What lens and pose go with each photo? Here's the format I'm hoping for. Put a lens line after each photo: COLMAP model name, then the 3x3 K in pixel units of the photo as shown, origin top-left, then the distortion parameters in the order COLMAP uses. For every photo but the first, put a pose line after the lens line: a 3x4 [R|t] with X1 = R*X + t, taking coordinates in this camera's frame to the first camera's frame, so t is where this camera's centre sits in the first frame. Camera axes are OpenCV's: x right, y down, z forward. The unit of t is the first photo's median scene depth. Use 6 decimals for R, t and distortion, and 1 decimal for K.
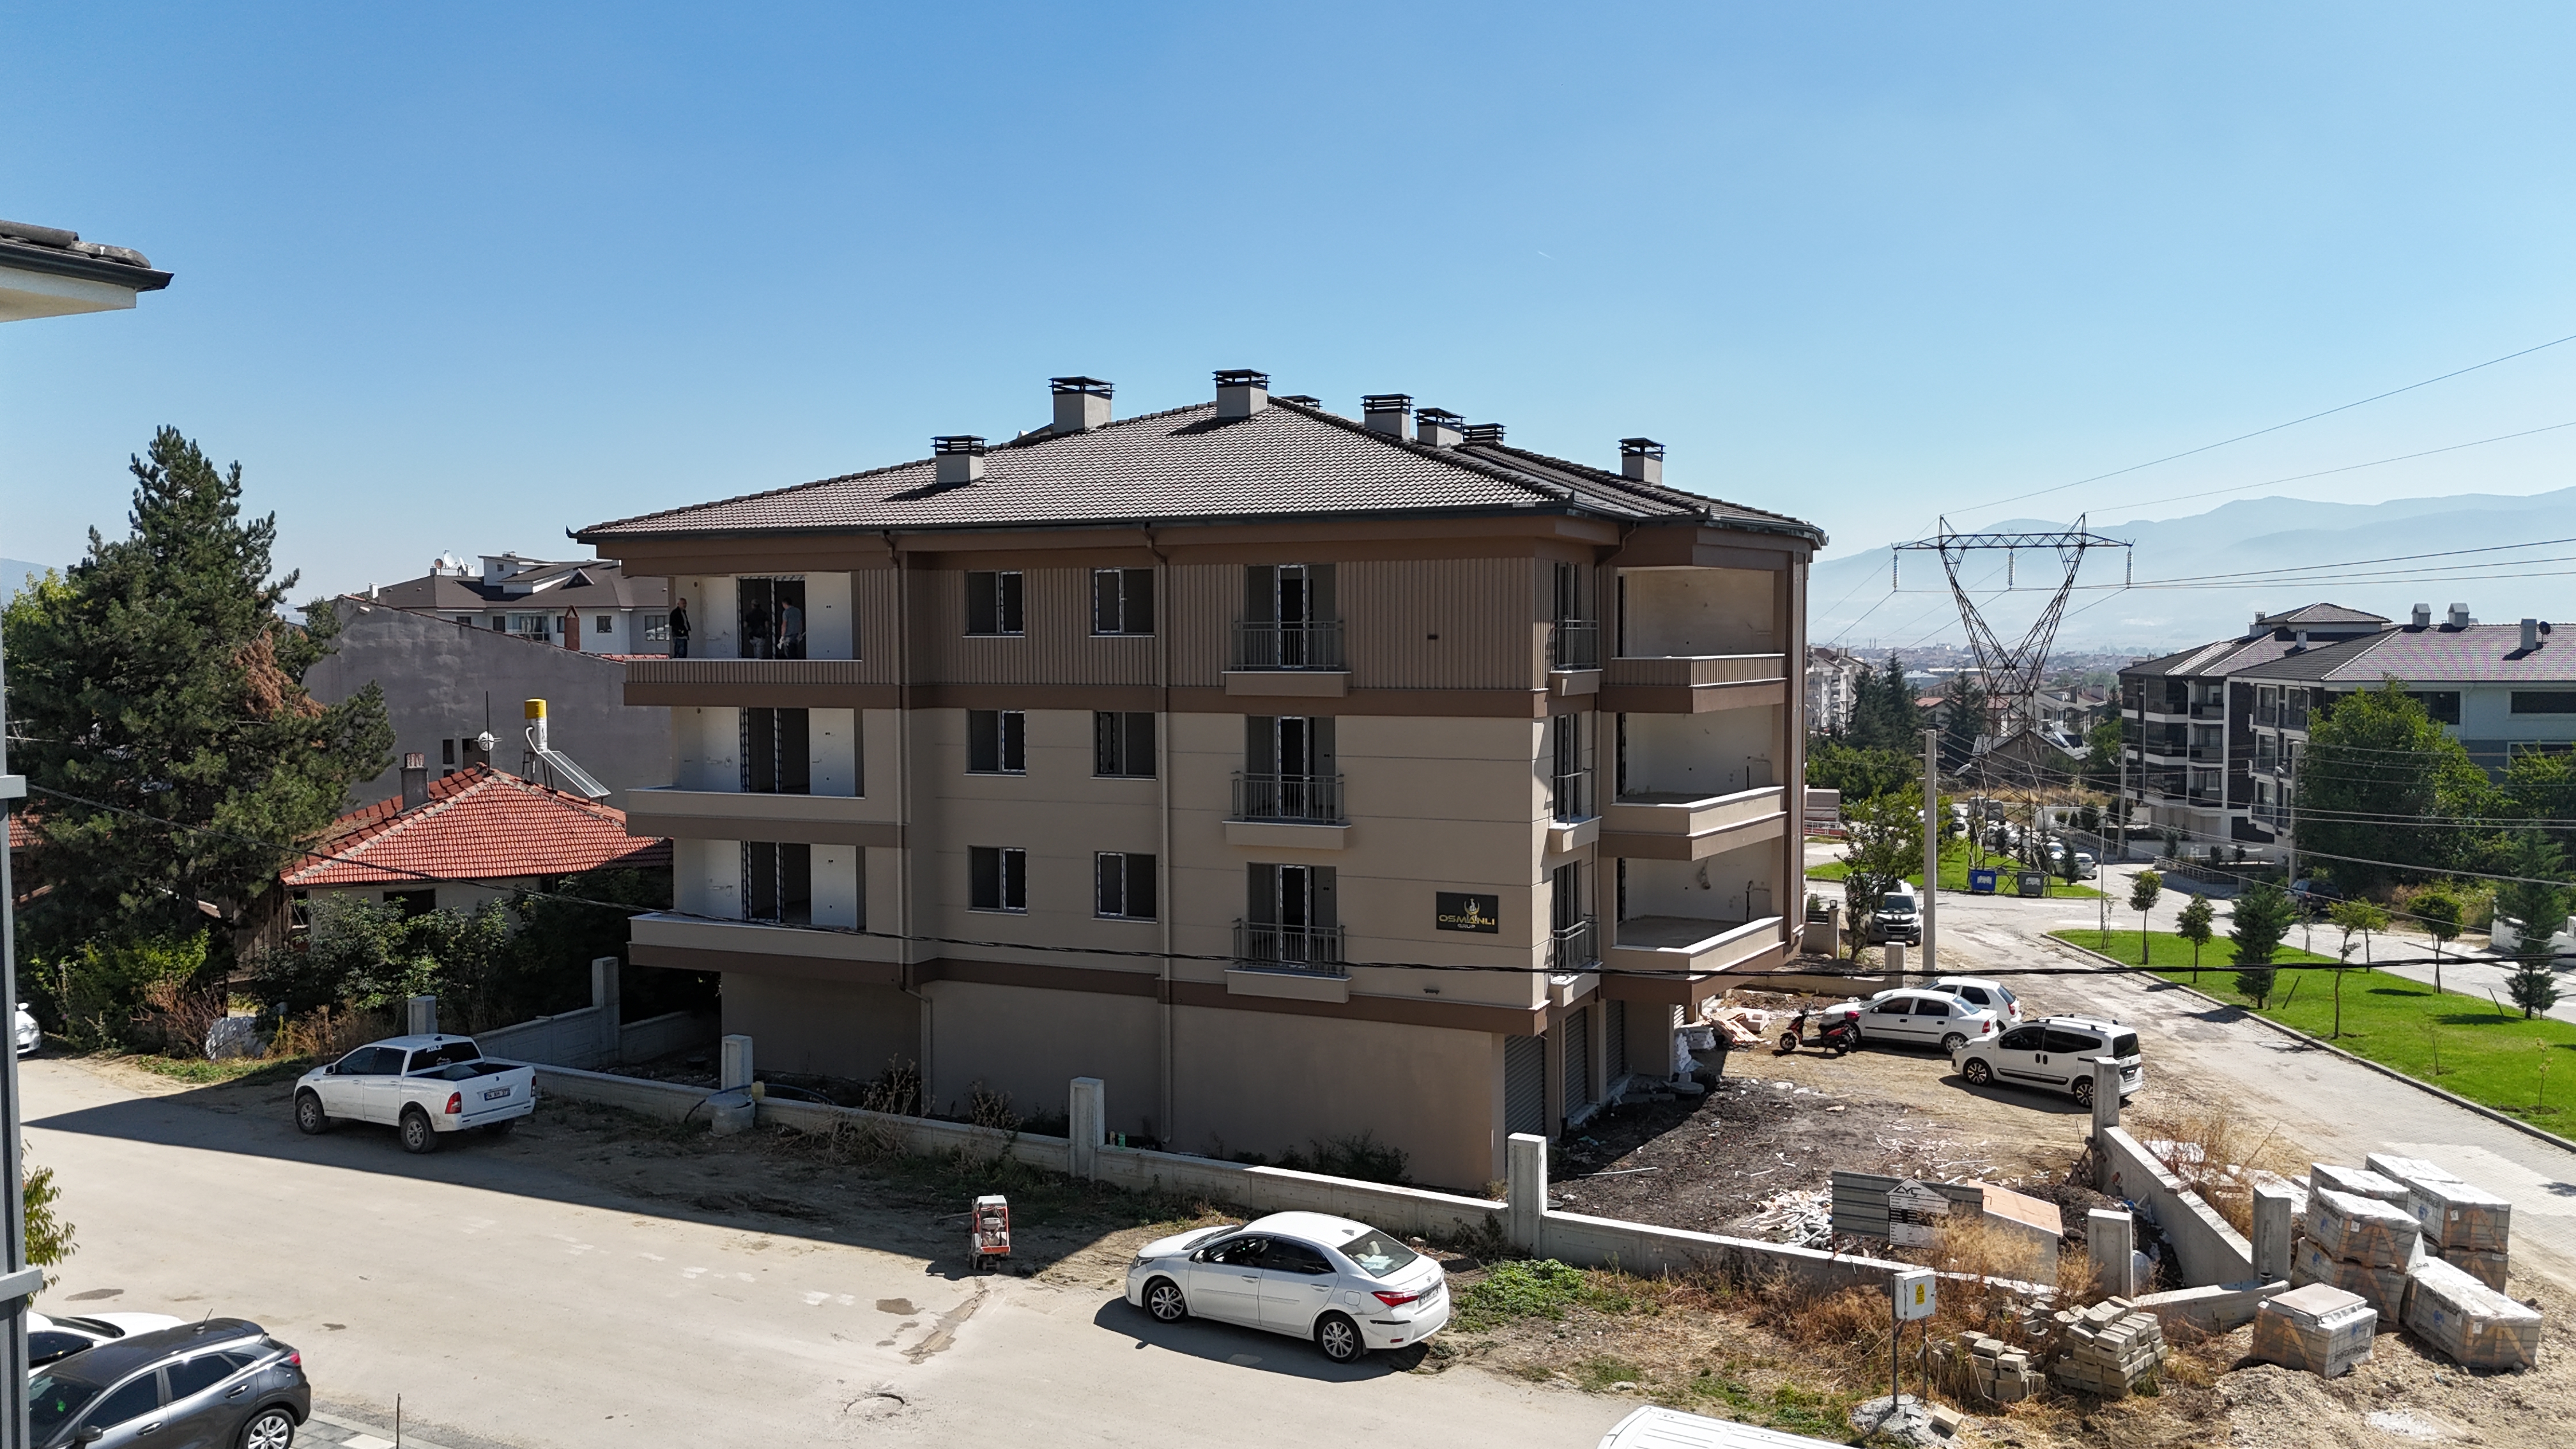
lens RADIAL K [[1899.1, 0, 1287.4], [0, 1899.1, 714.3], [0, 0, 1]] dist [0.060470, -0.054671]
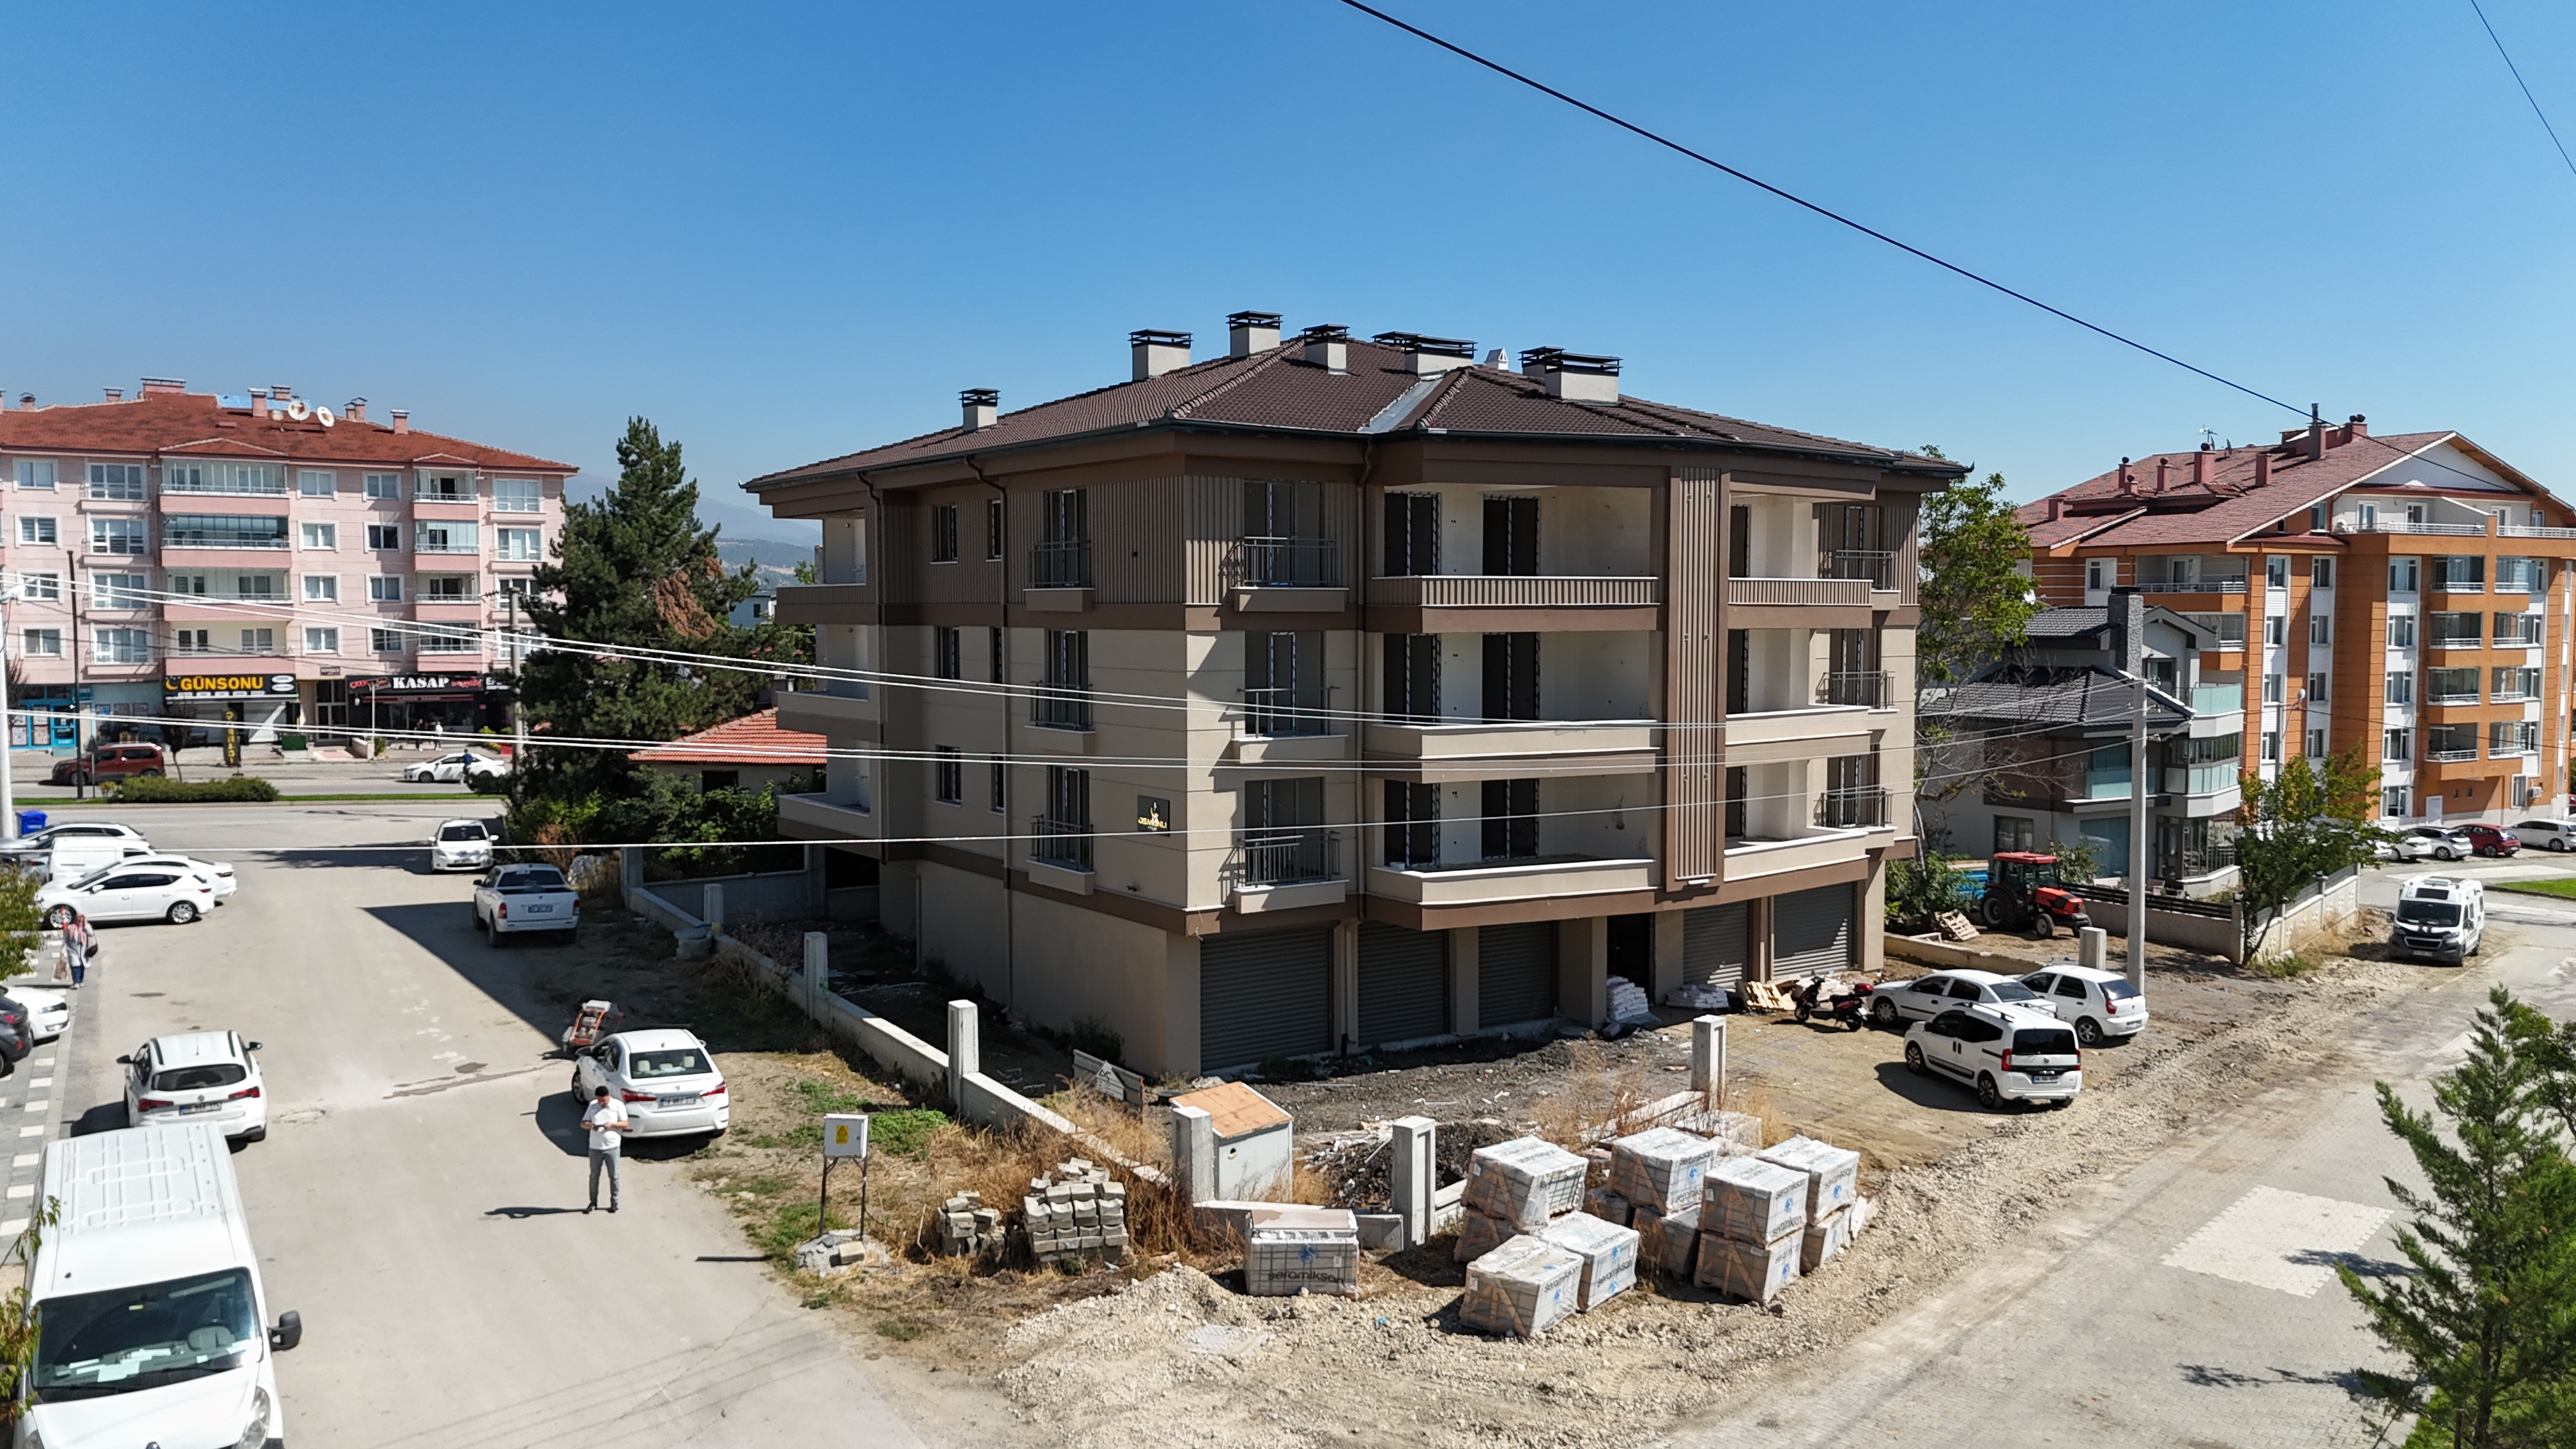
lens RADIAL K [[1903.3, 0, 1292.5], [0, 1903.3, 723.1], [0, 0, 1]] dist [0.065840, -0.064283]
pose [[0.860372, 0.034535, -0.508495, 0.611271], [-0.025049, 0.999361, 0.025488, 0.021369], [0.509050, -0.009192, 0.860688, 0.115233]]
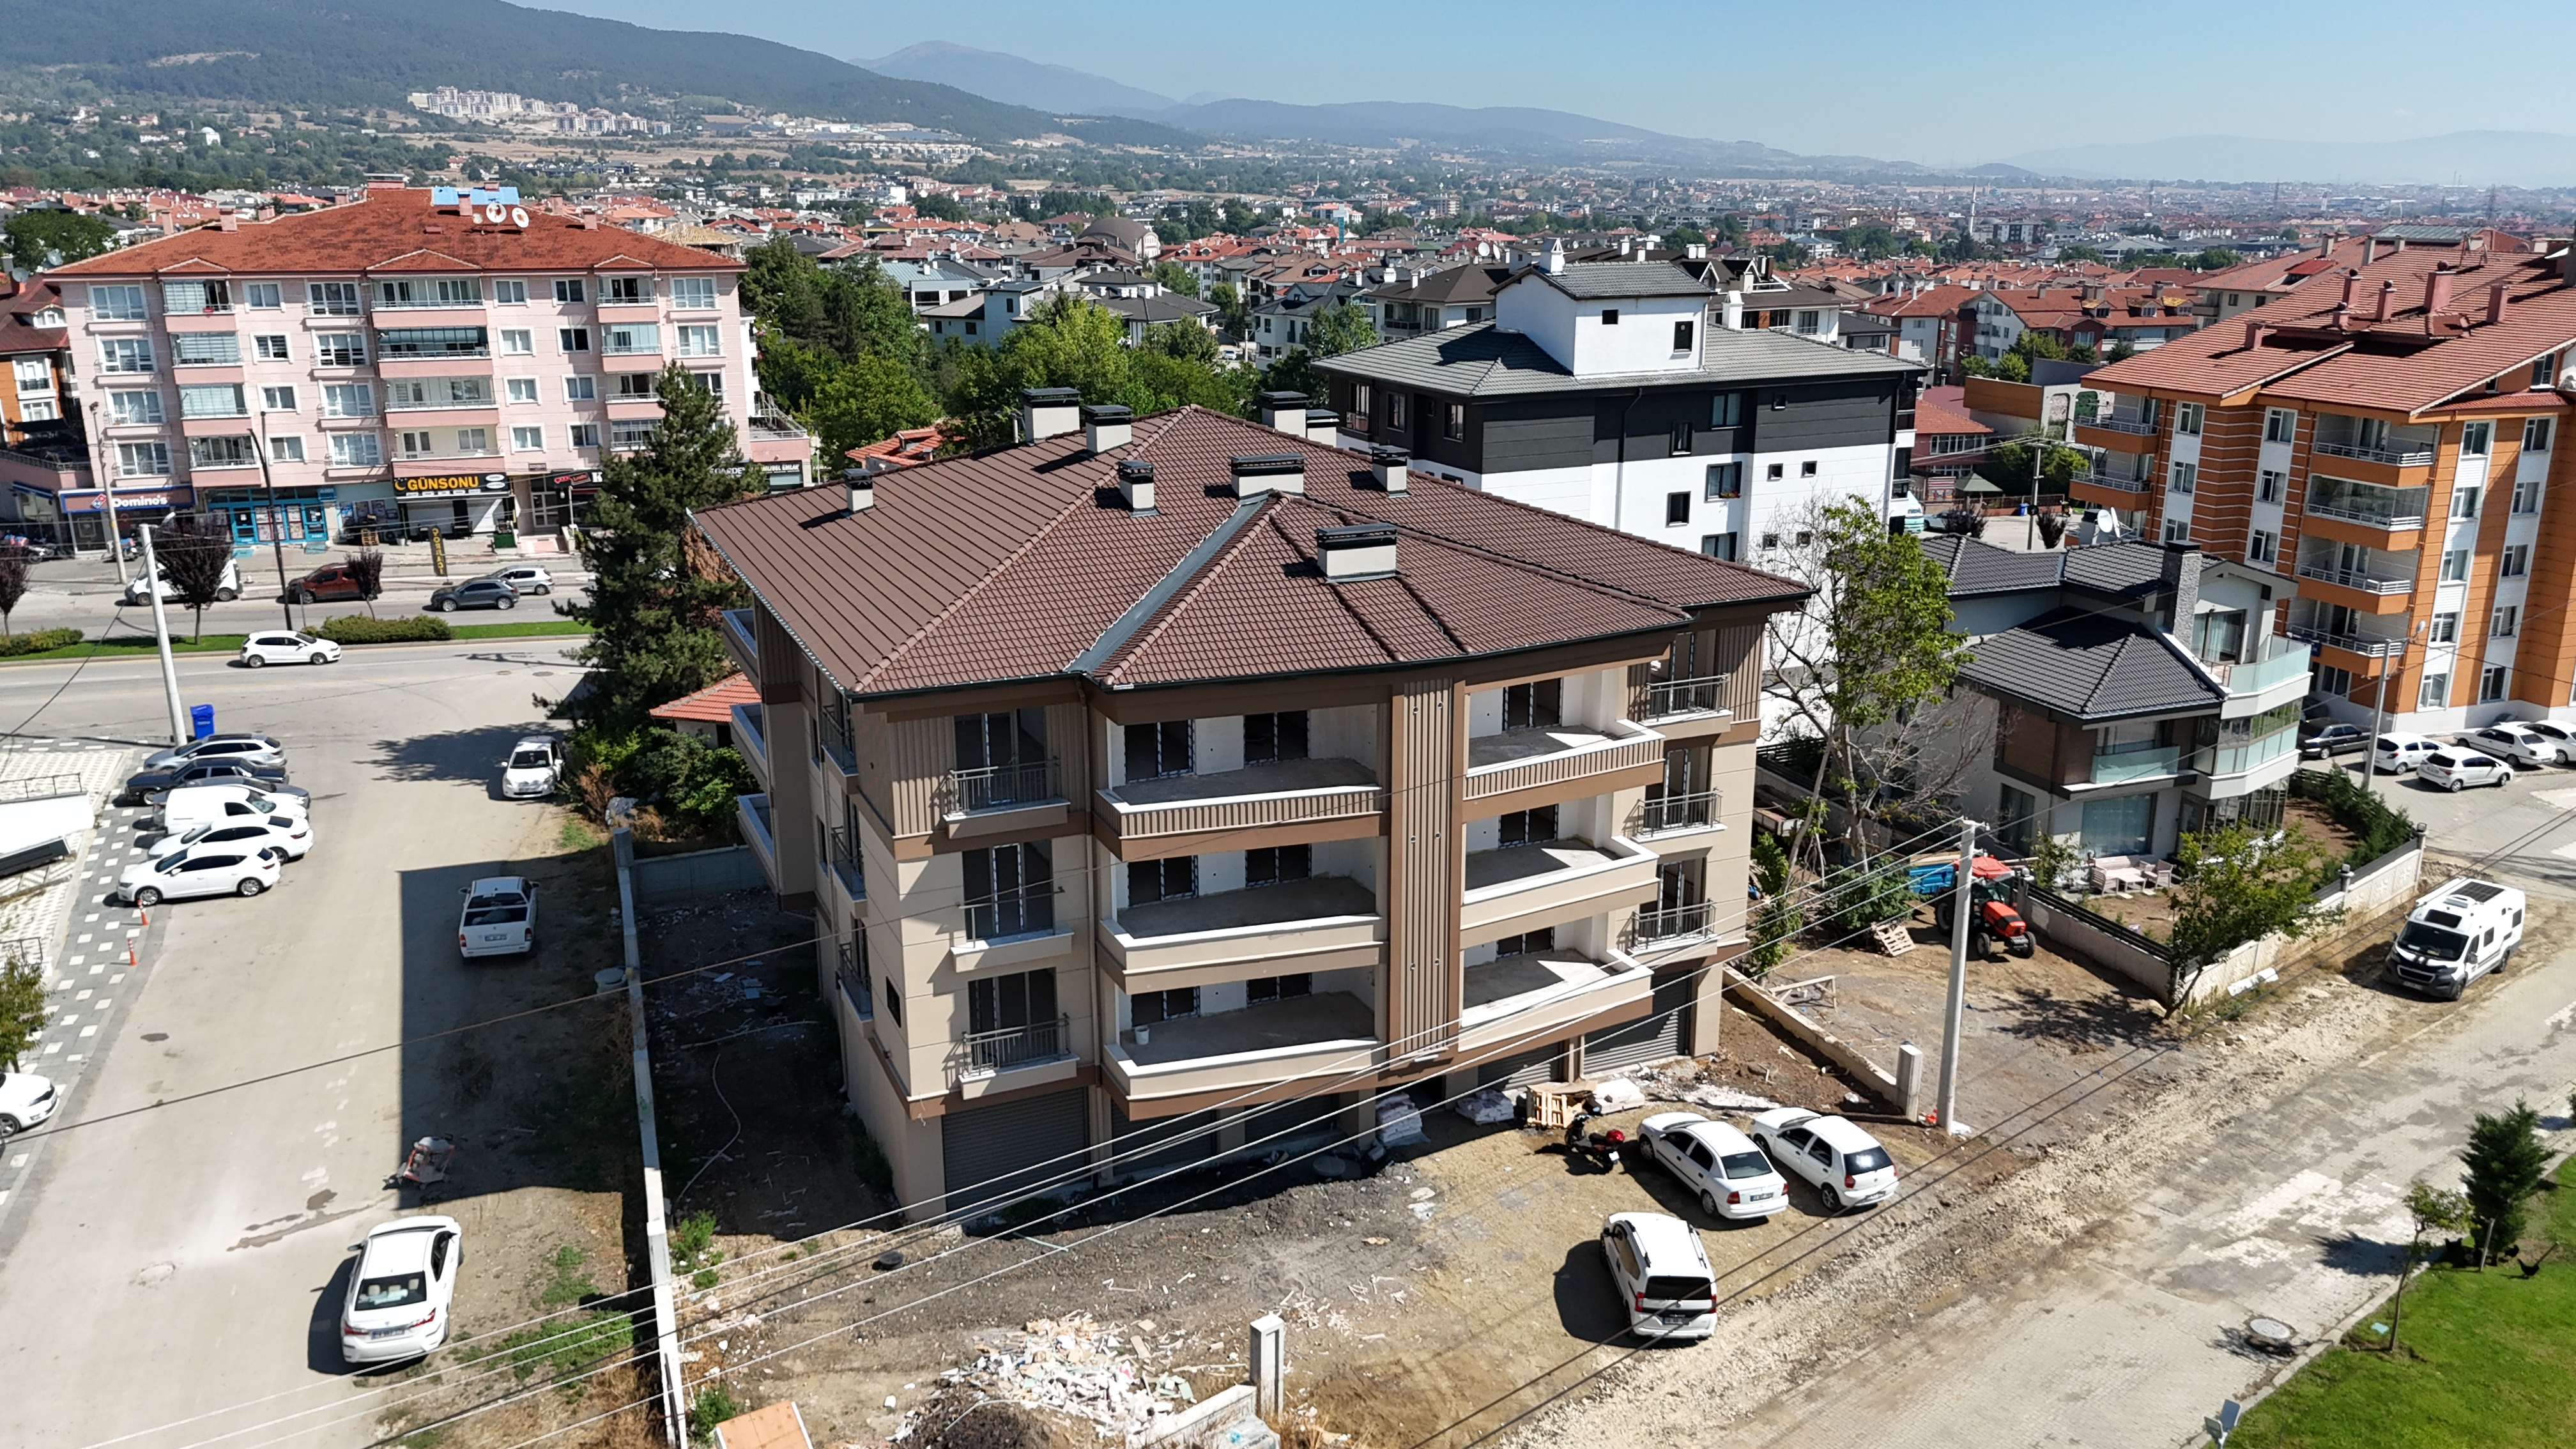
lens RADIAL K [[1903.3, 0, 1292.5], [0, 1903.3, 723.1], [0, 0, 1]] dist [0.065840, -0.064283]
pose [[0.751827, 0.180722, -0.634110, 0.866168], [-0.028103, 0.969614, 0.243021, -0.307580], [0.658761, -0.164889, 0.734061, 0.291620]]
